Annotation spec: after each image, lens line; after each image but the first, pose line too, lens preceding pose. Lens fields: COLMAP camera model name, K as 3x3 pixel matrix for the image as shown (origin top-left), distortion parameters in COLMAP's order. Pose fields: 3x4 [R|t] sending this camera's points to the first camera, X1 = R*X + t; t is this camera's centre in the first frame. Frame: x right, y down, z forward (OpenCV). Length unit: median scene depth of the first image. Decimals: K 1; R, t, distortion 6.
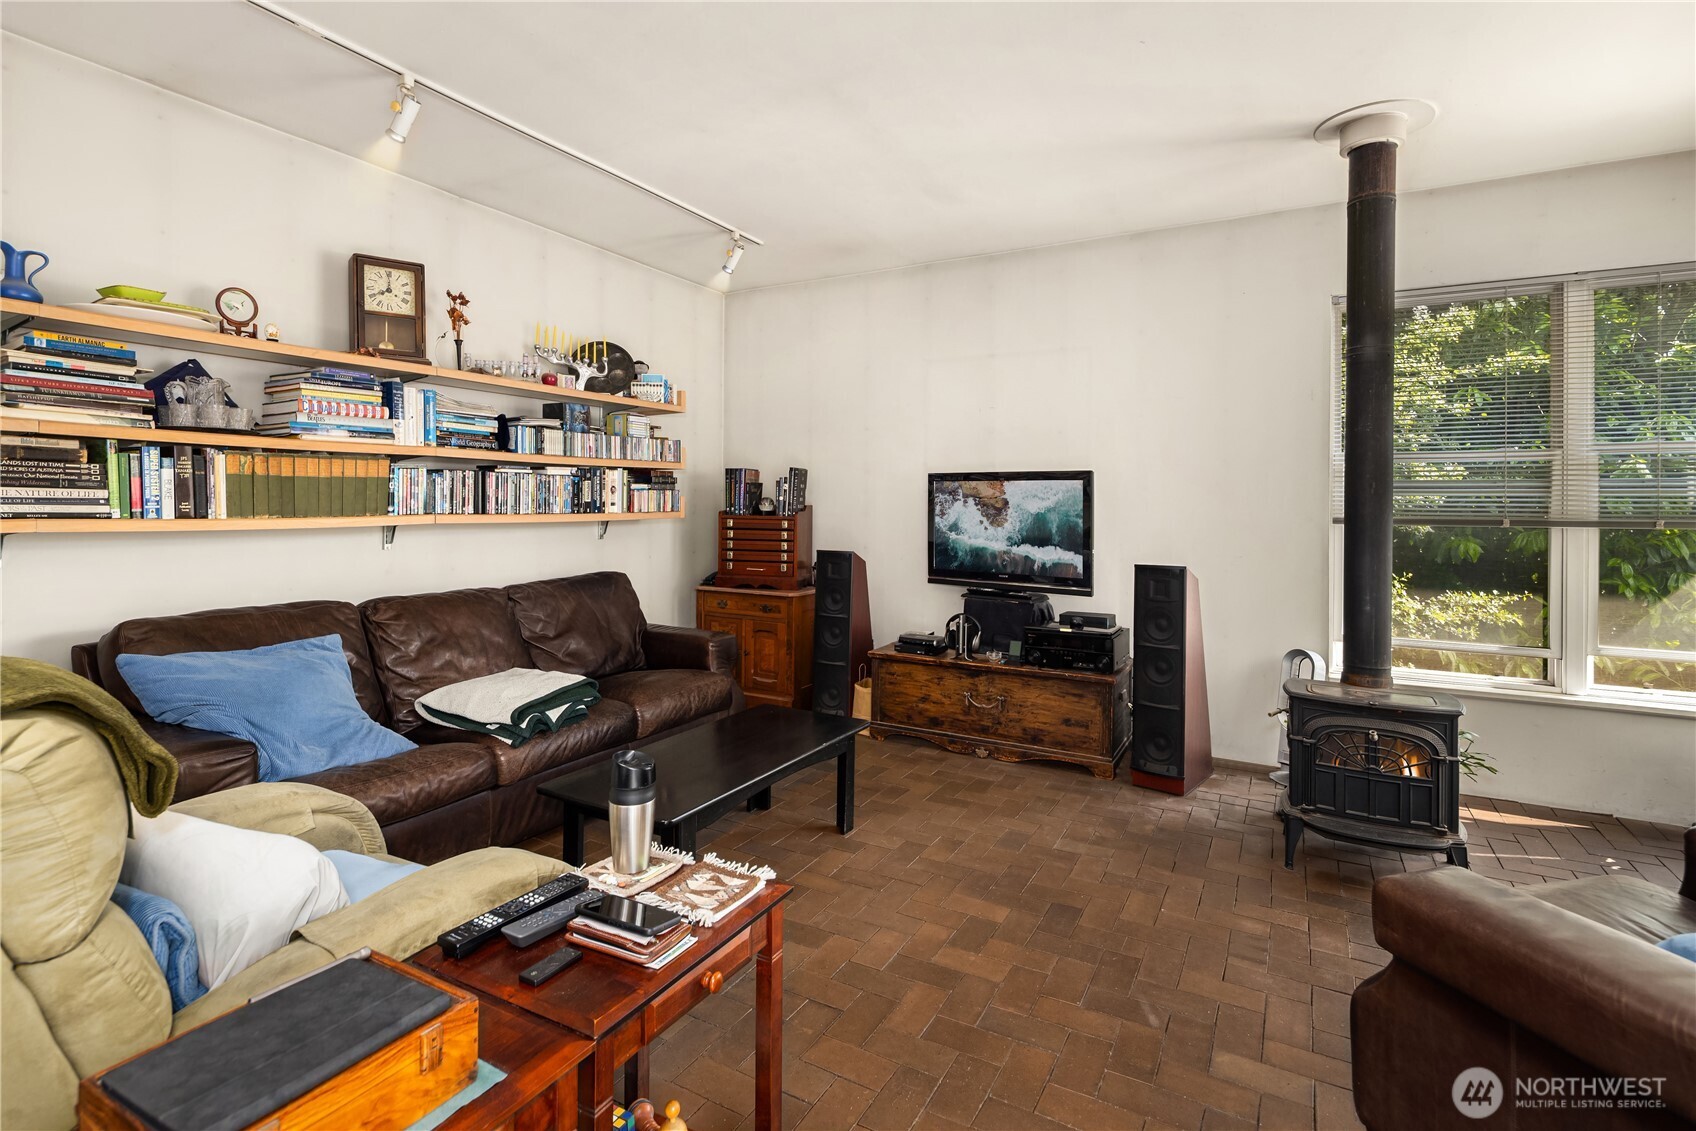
lens RADIAL K [[826.8, 0, 841.3], [0, 826.8, 497.9], [0, 0, 1]] dist [0.010483, -0.007162]
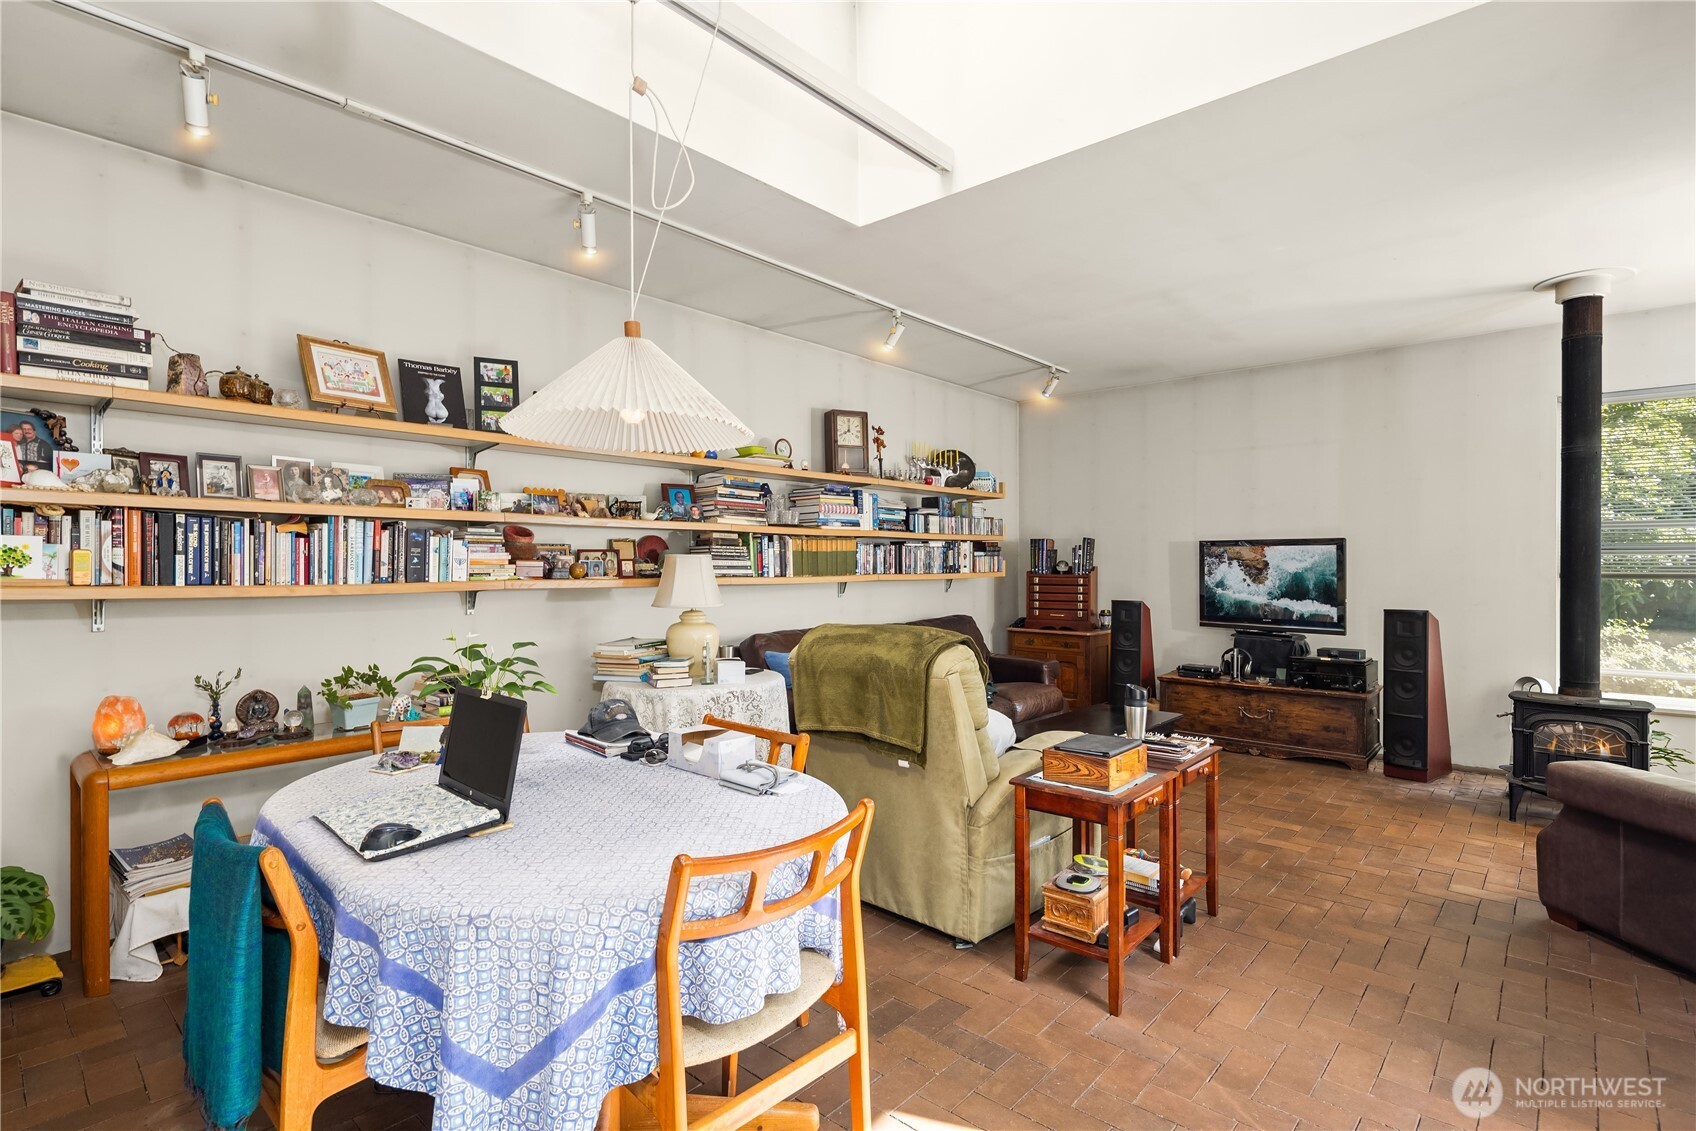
lens RADIAL K [[826.8, 0, 838.9], [0, 826.8, 565.3], [0, 0, 1]] dist [0.010483, -0.007162]
pose [[0.976404, -0.007843, -0.215809, -0.190708], [0.009346, 0.999939, 0.005942, -0.005465], [0.215749, -0.007819, 0.976418, -0.437460]]
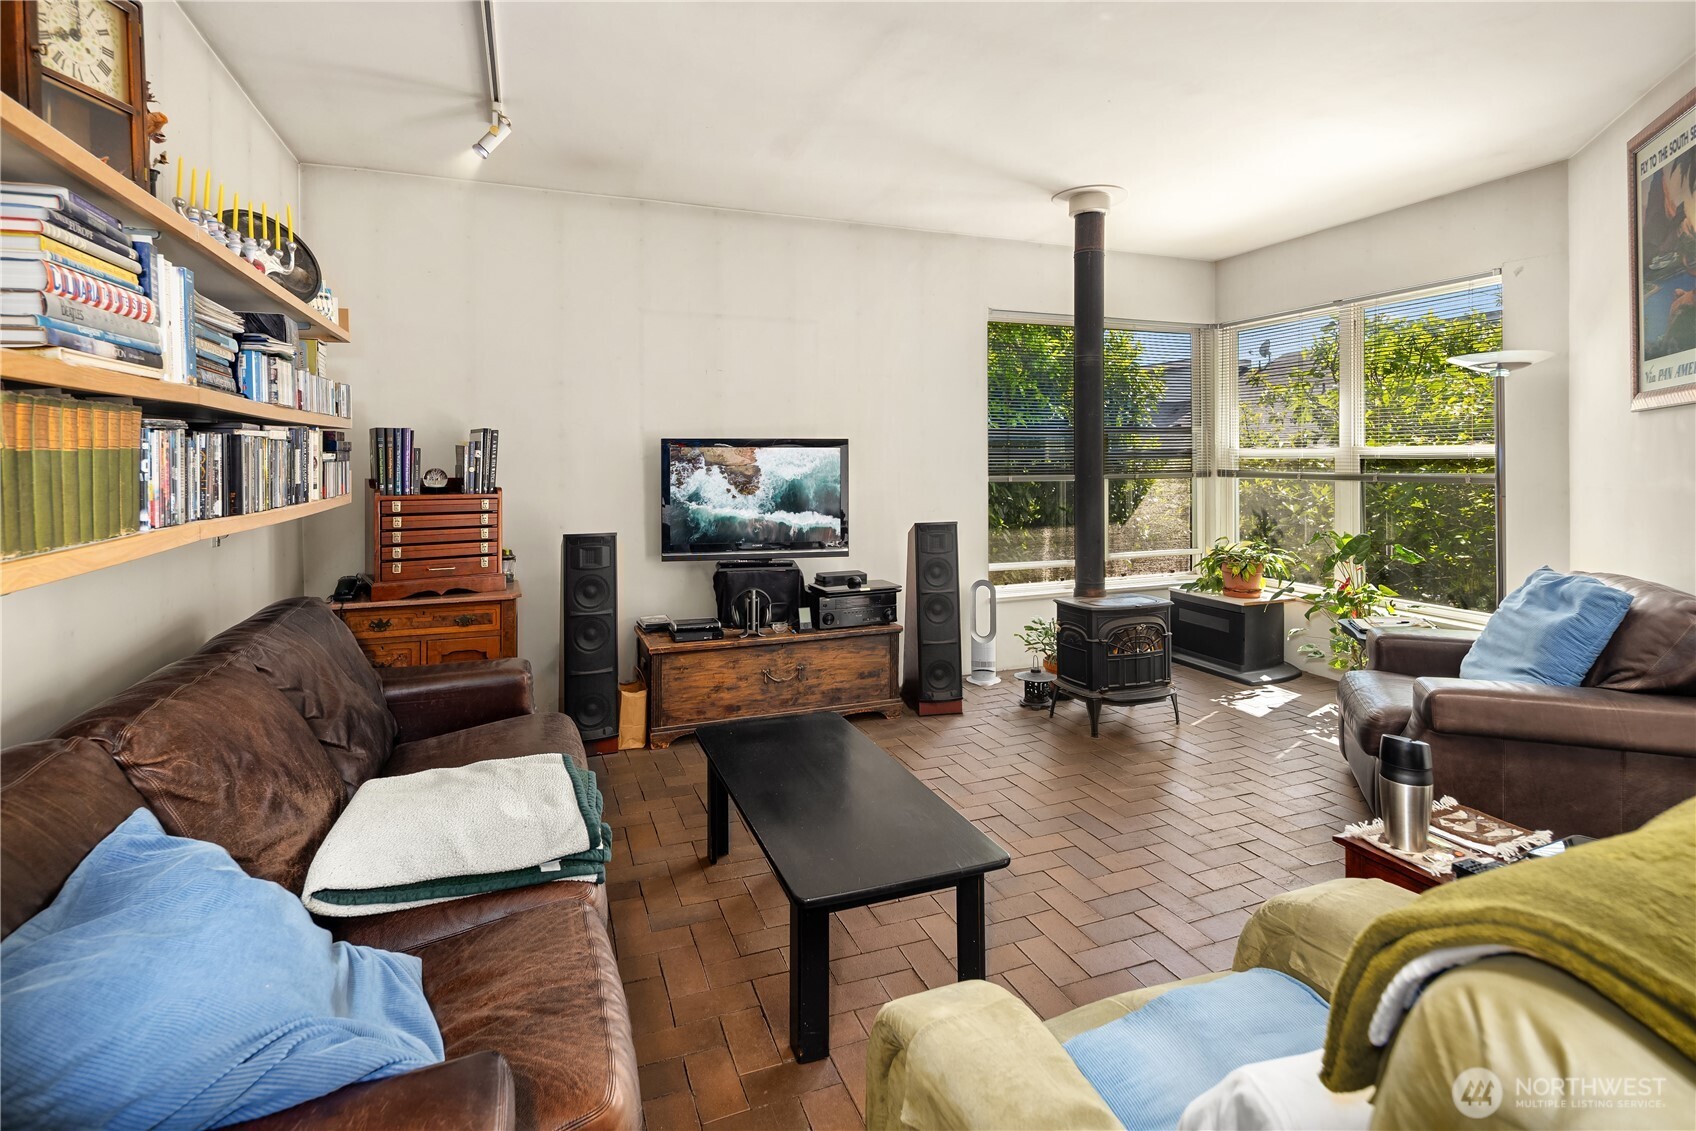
lens RADIAL K [[826.8, 0, 869.4], [0, 826.8, 457.2], [0, 0, 1]] dist [0.010483, -0.007162]
pose [[0.620040, -0.009403, 0.784514, -0.526497], [0.005669, 0.999956, 0.007506, -0.017089], [-0.784550, -0.000207, 0.620065, 0.316101]]
